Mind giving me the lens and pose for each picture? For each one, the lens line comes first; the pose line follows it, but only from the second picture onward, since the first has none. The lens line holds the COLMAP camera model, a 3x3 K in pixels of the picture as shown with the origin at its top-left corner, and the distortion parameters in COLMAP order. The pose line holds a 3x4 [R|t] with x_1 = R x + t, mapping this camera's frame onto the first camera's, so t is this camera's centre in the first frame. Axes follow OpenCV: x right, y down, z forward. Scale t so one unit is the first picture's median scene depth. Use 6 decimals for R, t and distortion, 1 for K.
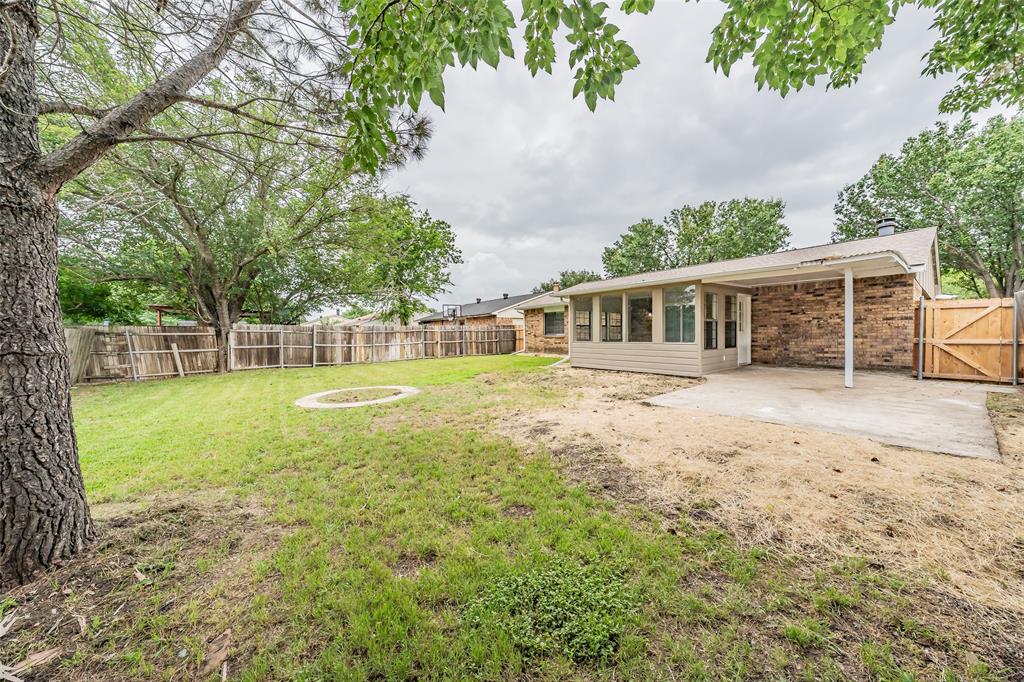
lens RADIAL K [[389.6, 0, 512.0], [0, 389.6, 341.0], [0, 0, 1]] dist [-0.000766, -0.000124]
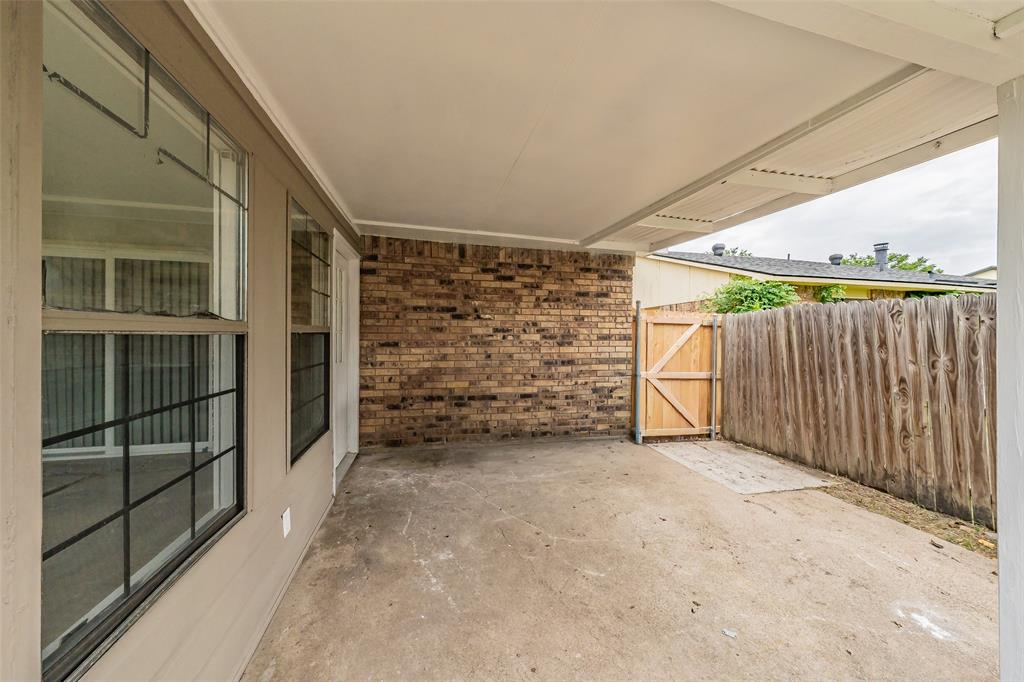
lens RADIAL K [[361.5, 0, 516.1], [0, 361.5, 340.7], [0, 0, 1]] dist [-0.000996, -0.000224]
pose [[0.452395, 0.004825, 0.891805, 0.411258], [-0.004585, 0.999985, -0.003085, -0.043662], [-0.891806, -0.002693, 0.452410, 0.771137]]
